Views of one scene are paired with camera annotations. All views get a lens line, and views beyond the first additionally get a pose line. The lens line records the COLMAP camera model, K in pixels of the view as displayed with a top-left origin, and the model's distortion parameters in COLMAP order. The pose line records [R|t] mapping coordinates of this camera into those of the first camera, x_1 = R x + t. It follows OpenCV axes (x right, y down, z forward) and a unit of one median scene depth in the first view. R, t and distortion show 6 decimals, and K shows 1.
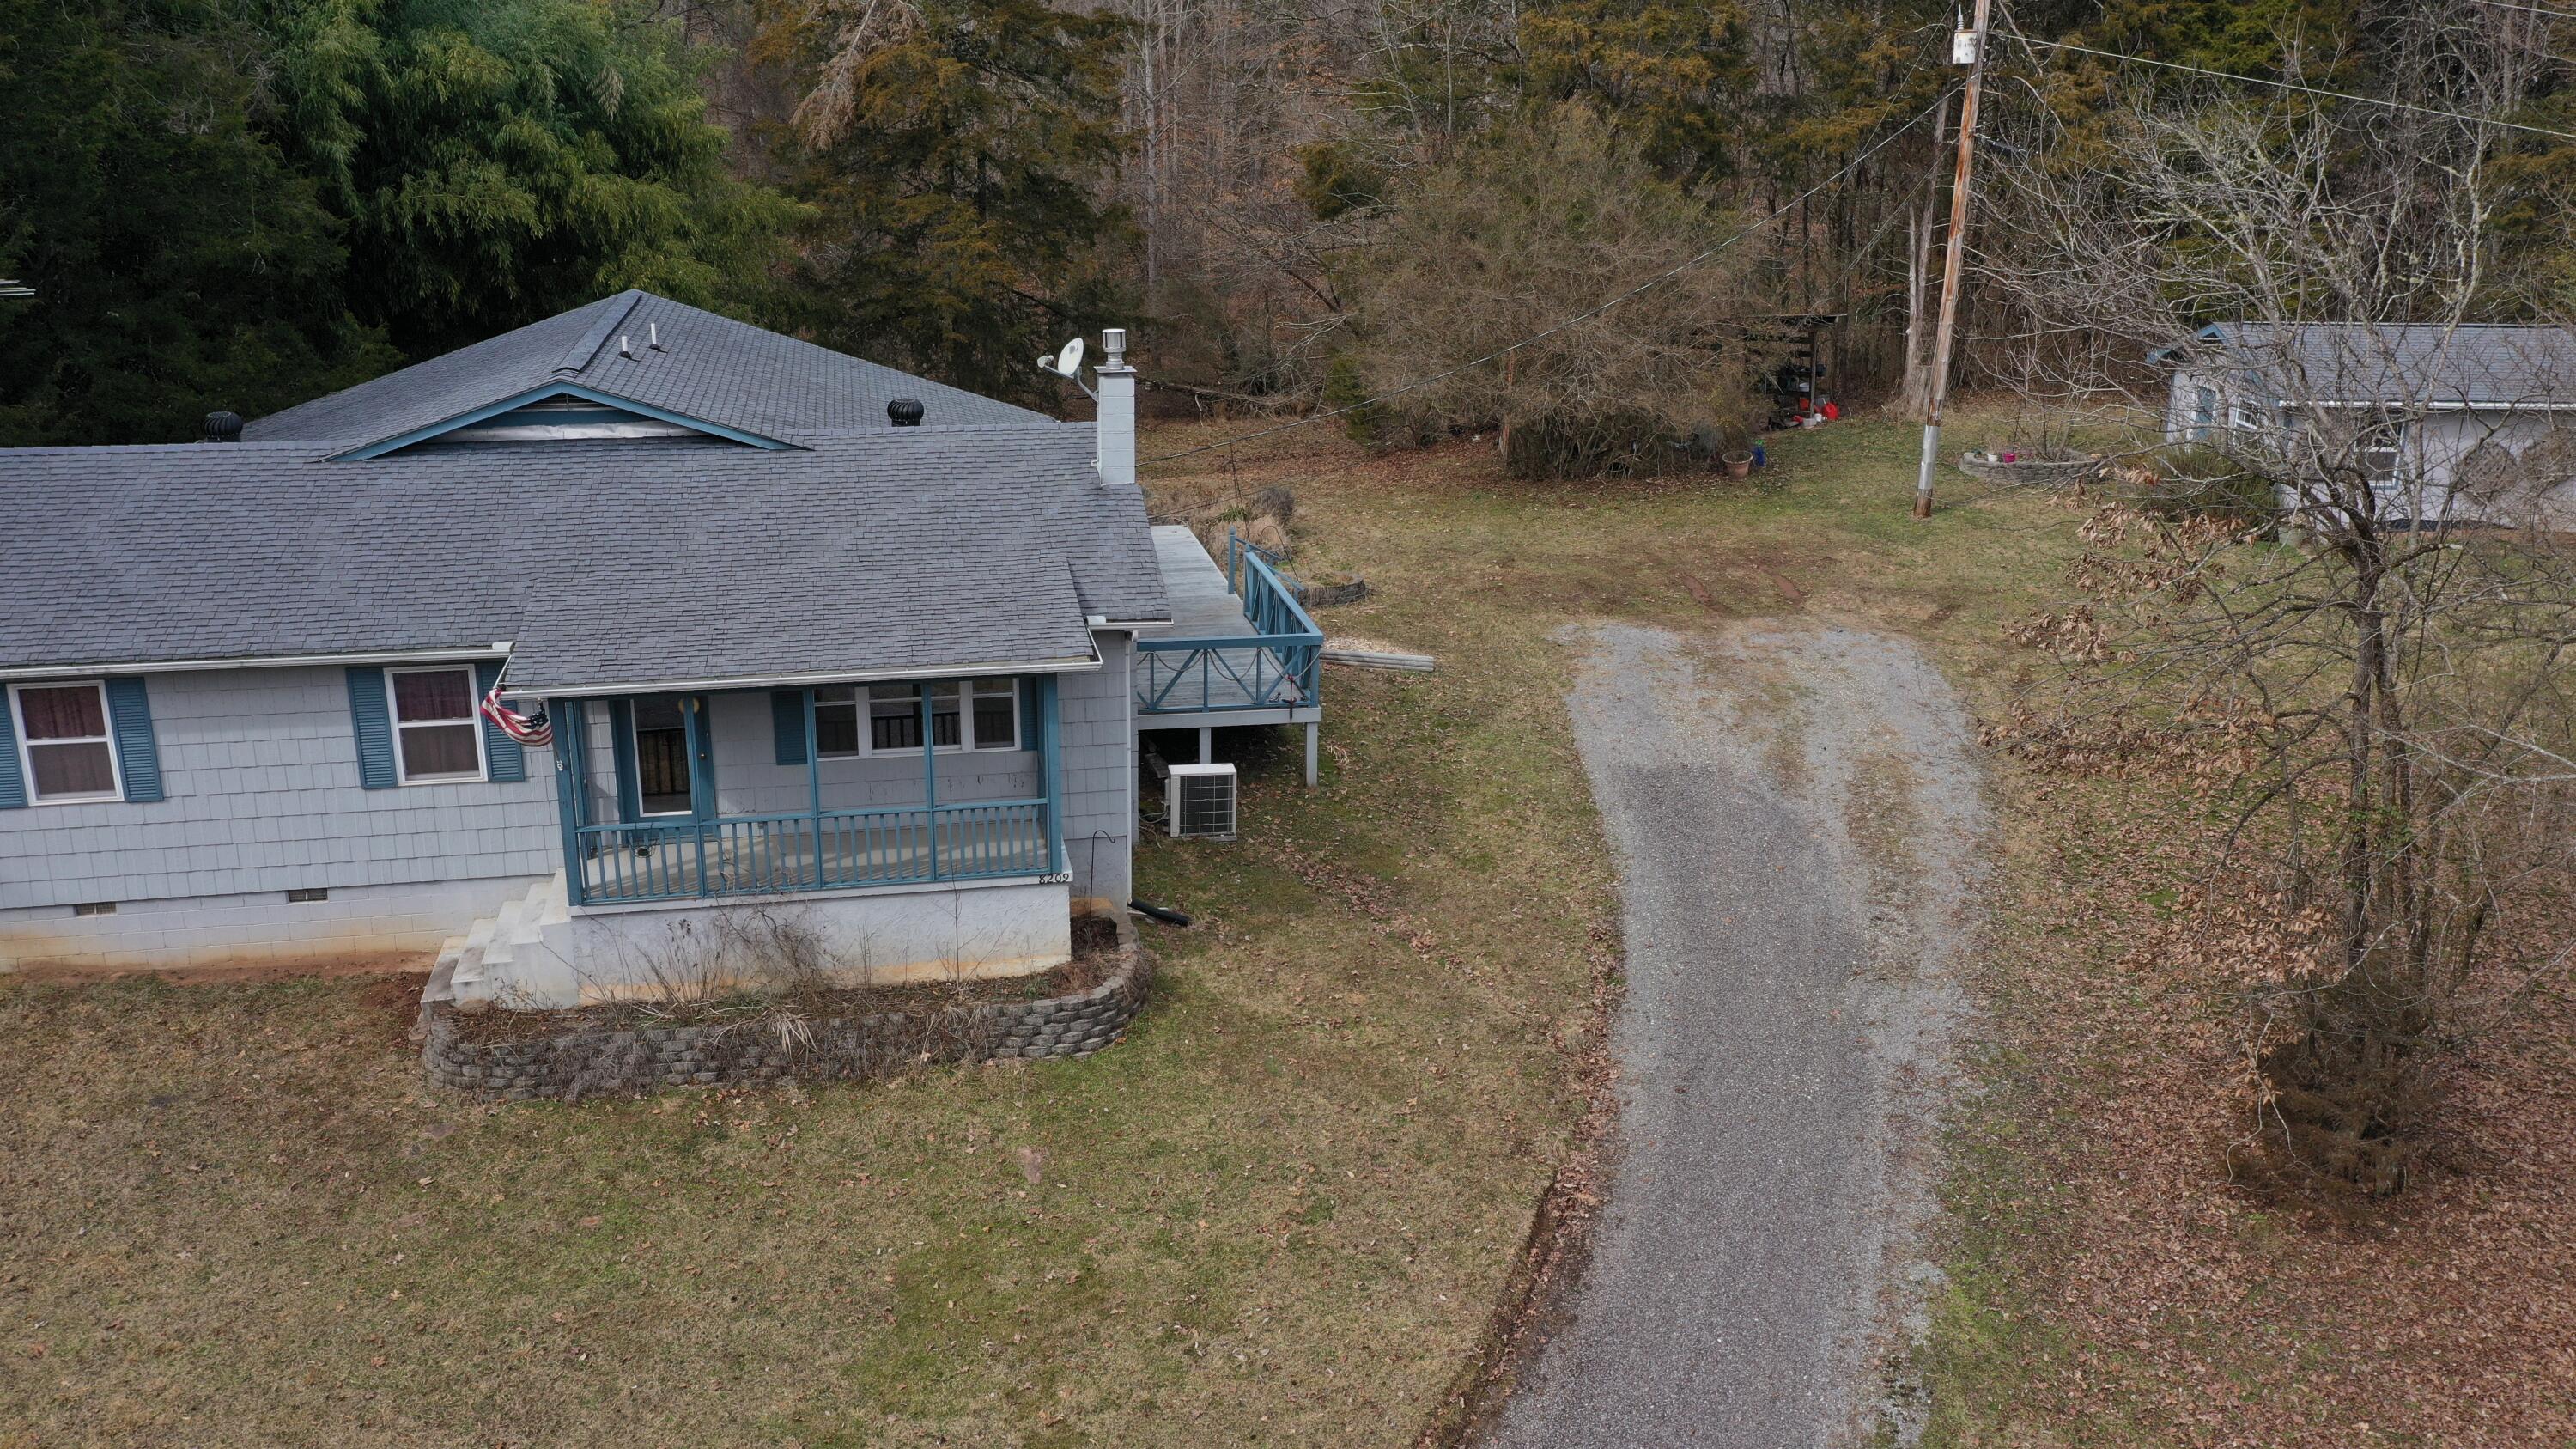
lens RADIAL K [[2044.3, 0, 1284.7], [0, 2044.3, 724.1], [0, 0, 1]] dist [-0.011027, 0.020292]
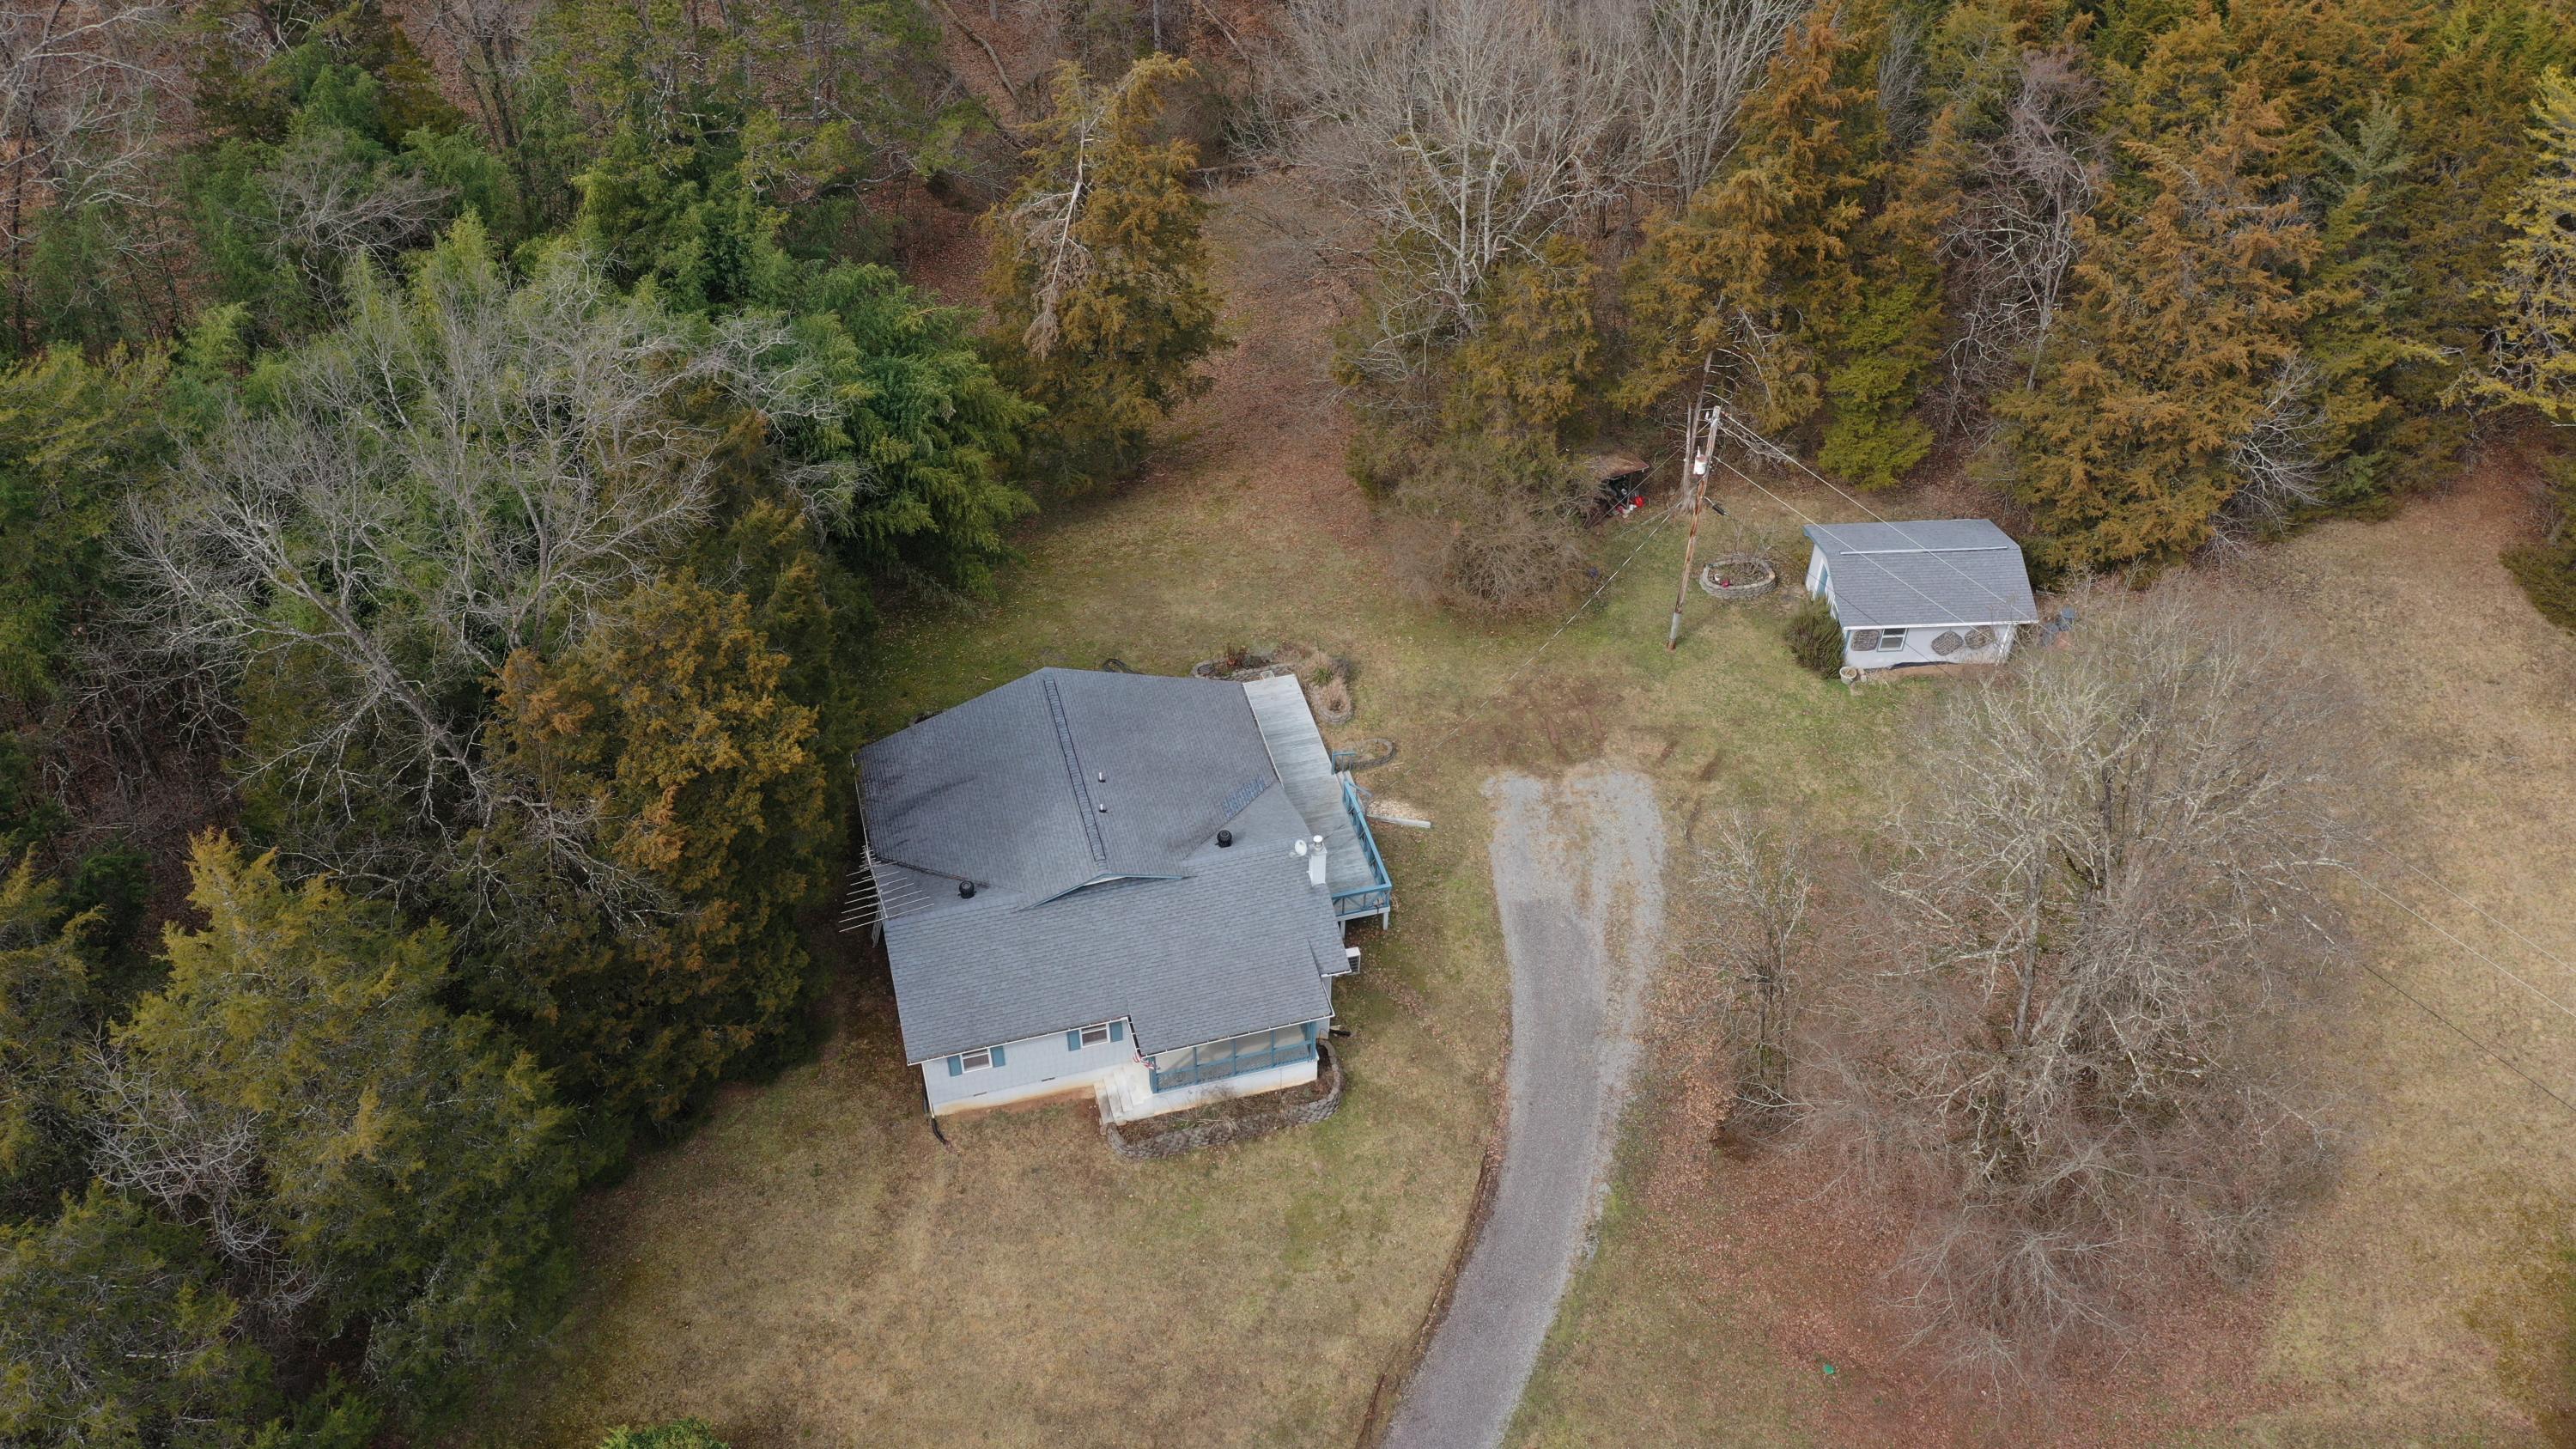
lens RADIAL K [[2044.3, 0, 1282.8], [0, 2044.3, 713.2], [0, 0, 1]] dist [-0.011027, 0.020292]
pose [[0.998071, -0.046171, 0.041499, -0.172747], [0.024497, 0.907146, 0.420102, -1.074981], [-0.057042, -0.418275, 0.906527, -0.945618]]
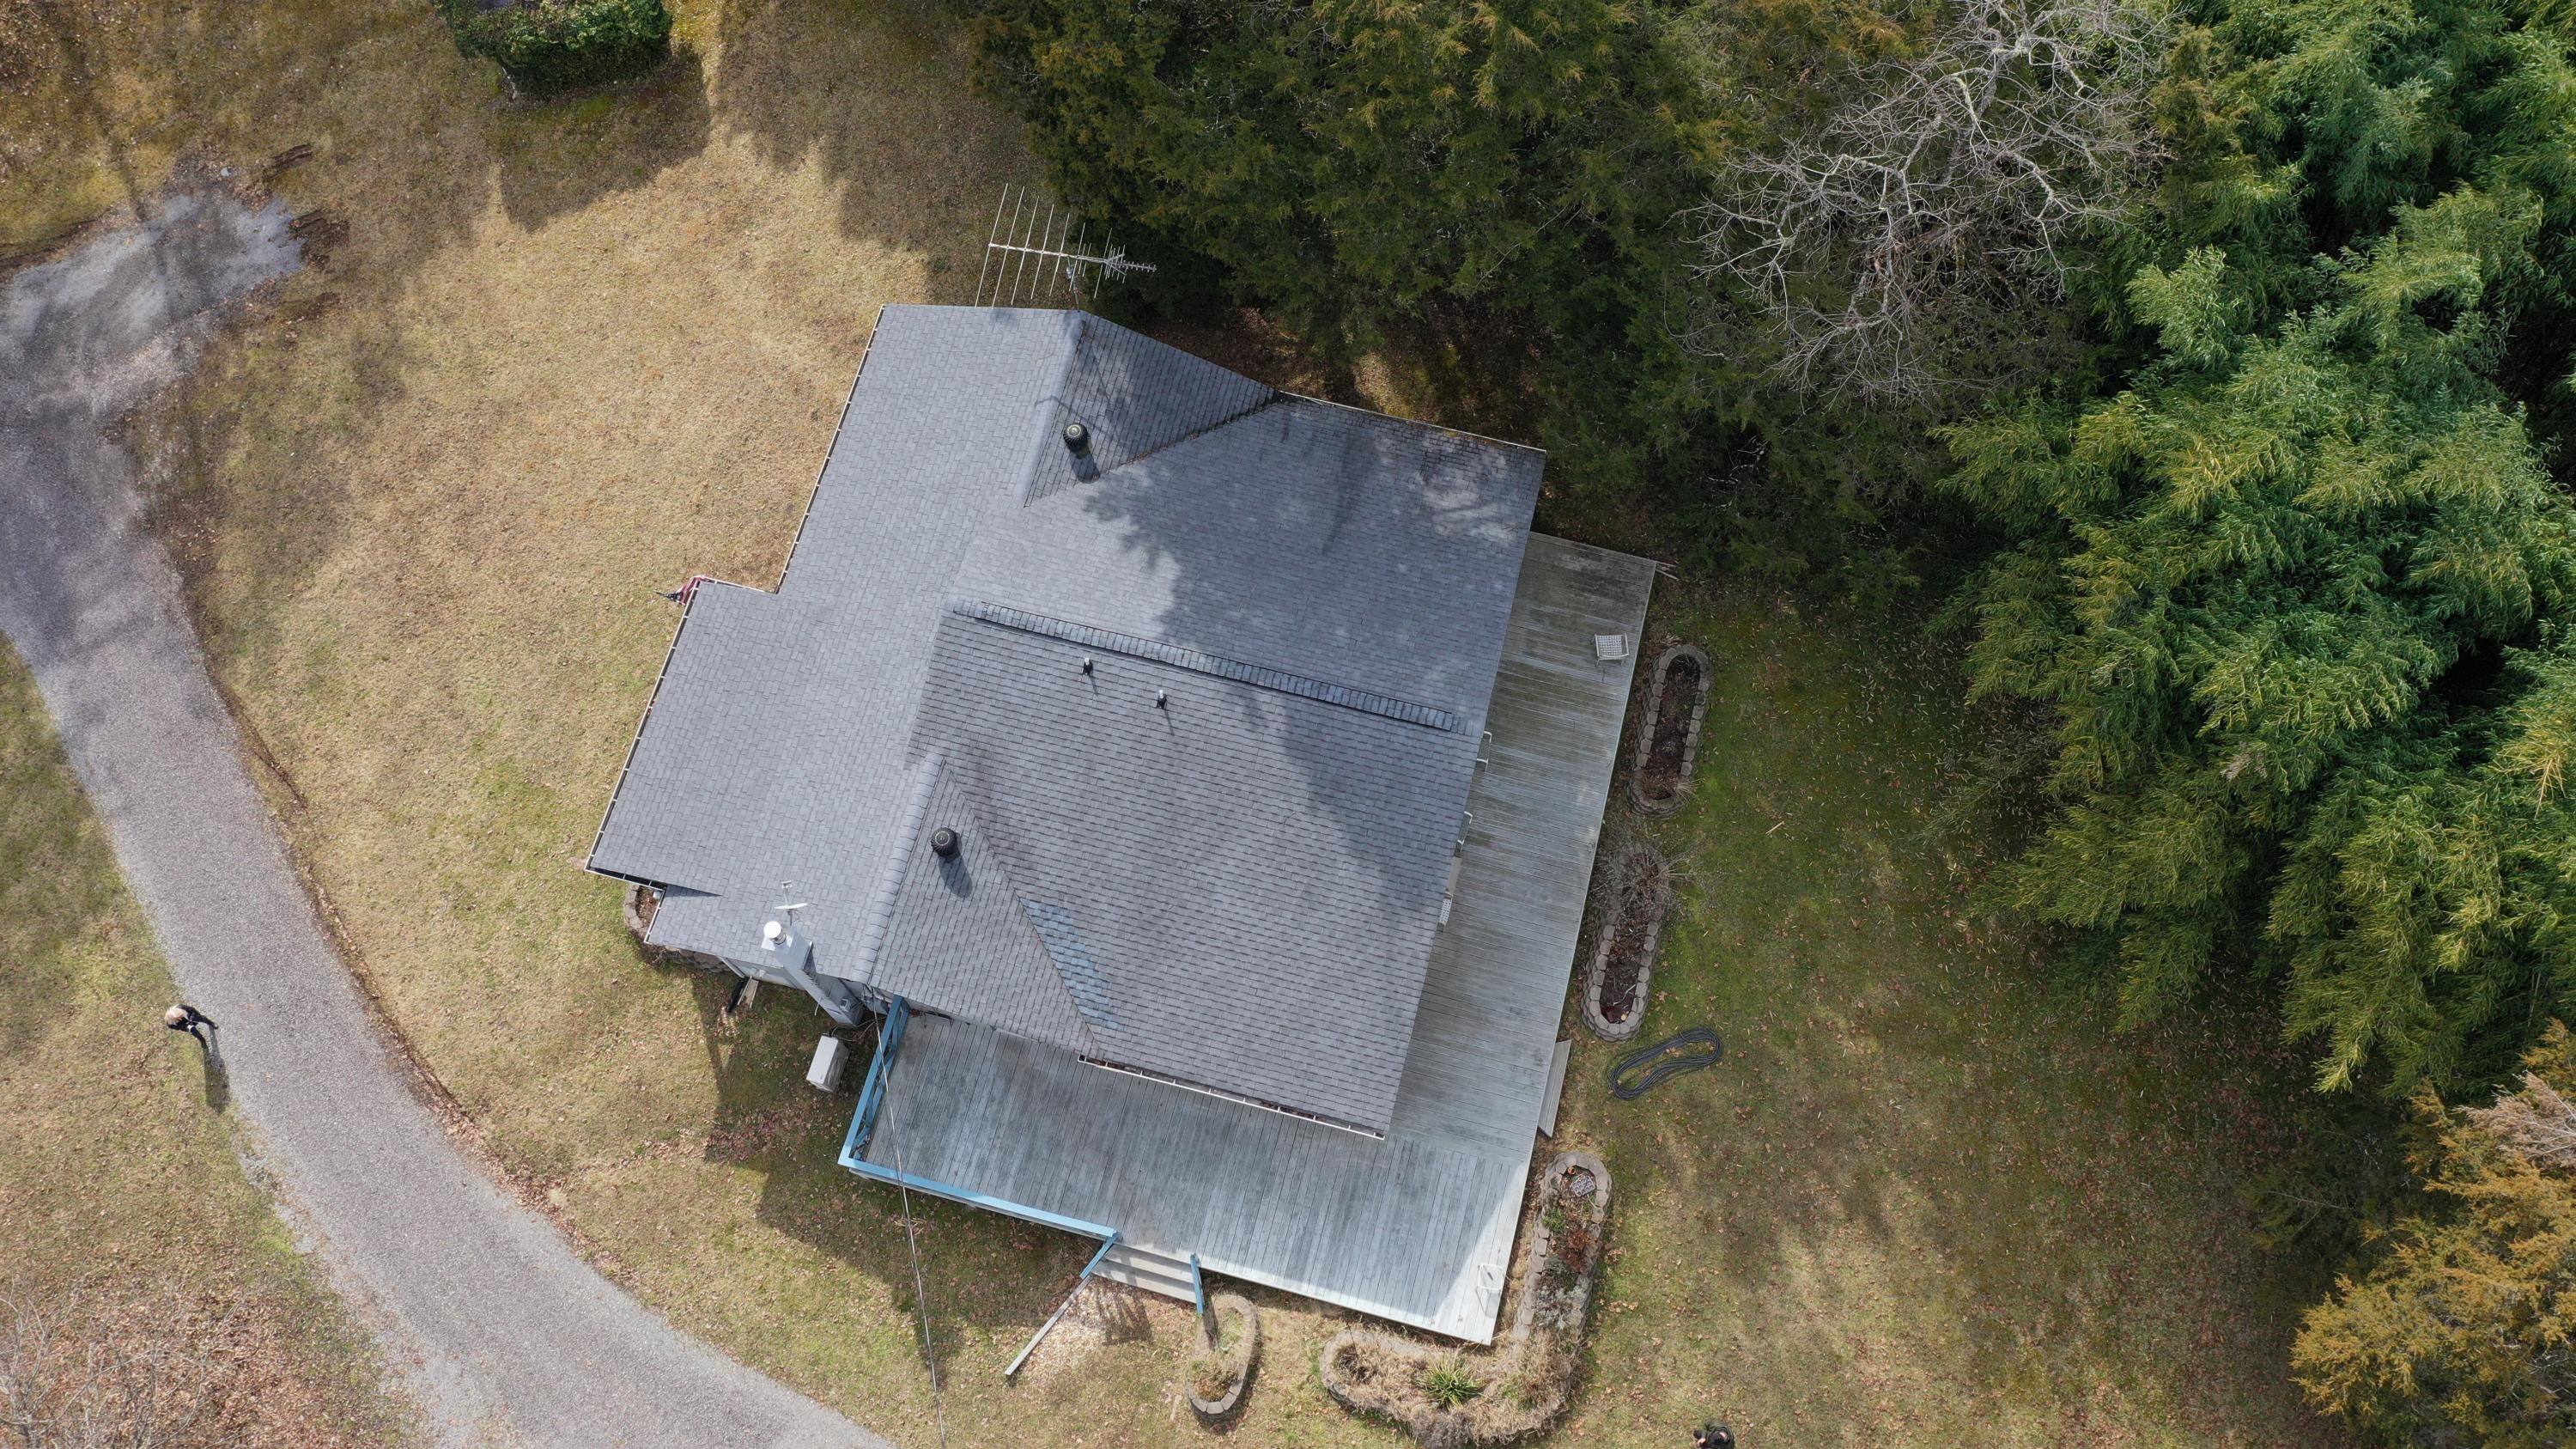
lens RADIAL K [[2044.3, 0, 1291.5], [0, 2044.3, 720.1], [0, 0, 1]] dist [-0.011027, 0.020292]
pose [[-0.442531, 0.832014, -0.334543, 0.079991], [-0.290387, 0.220004, 0.931275, -1.222660], [0.848435, 0.509265, 0.144247, 0.786335]]
